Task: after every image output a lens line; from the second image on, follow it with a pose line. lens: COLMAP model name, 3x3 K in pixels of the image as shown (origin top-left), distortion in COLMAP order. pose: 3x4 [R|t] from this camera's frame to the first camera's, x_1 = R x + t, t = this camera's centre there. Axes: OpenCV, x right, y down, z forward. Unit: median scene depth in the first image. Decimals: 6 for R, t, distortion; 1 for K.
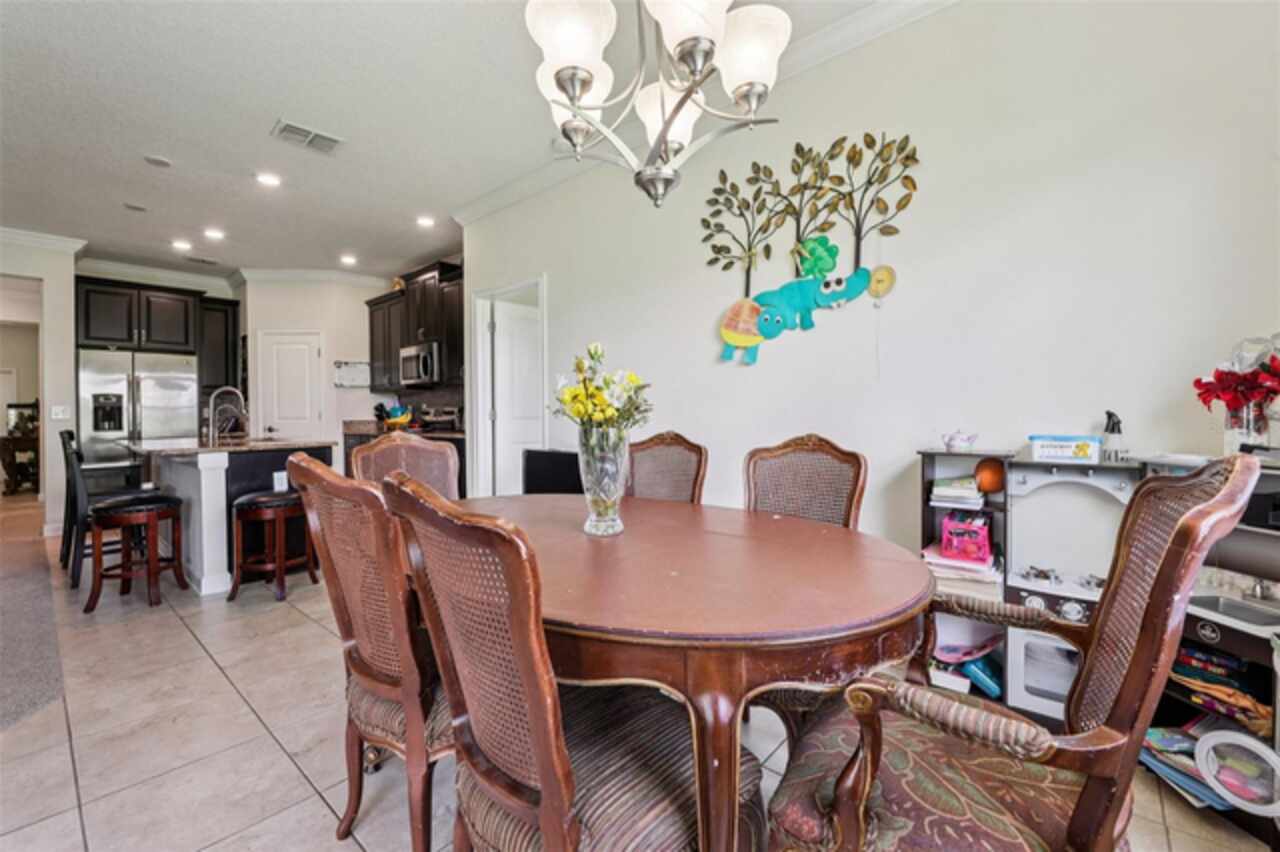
lens RADIAL K [[527.9, 0, 637.6], [0, 527.9, 408.2], [0, 0, 1]] dist [0.001191, -0.000092]
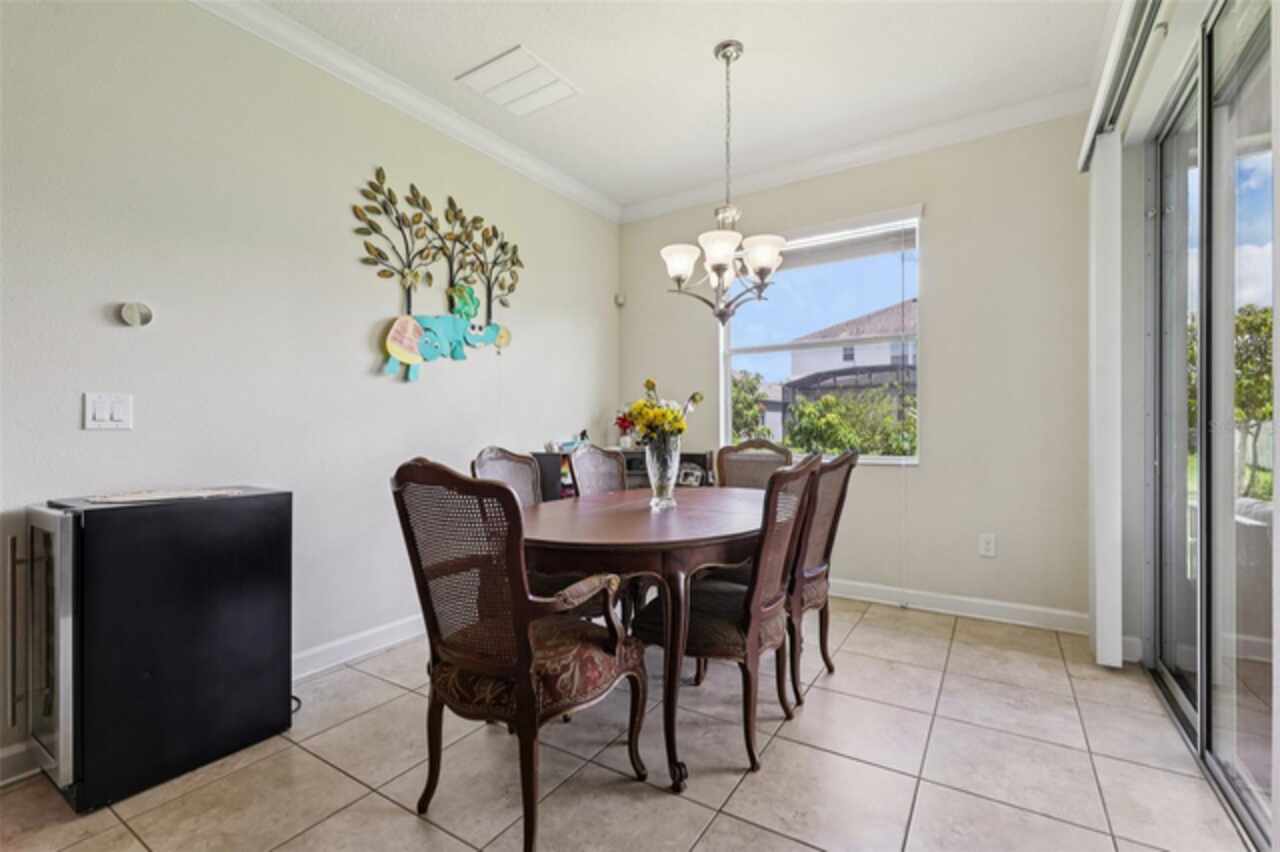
lens RADIAL K [[571.2, 0, 640.2], [0, 571.2, 426.8], [0, 0, 1]] dist [0.002547, 0.000267]
pose [[-0.142191, 0.012040, 0.989766, -0.766948], [-0.003900, 0.999911, -0.012723, 0.013125], [-0.989832, -0.005669, -0.142132, 0.589138]]
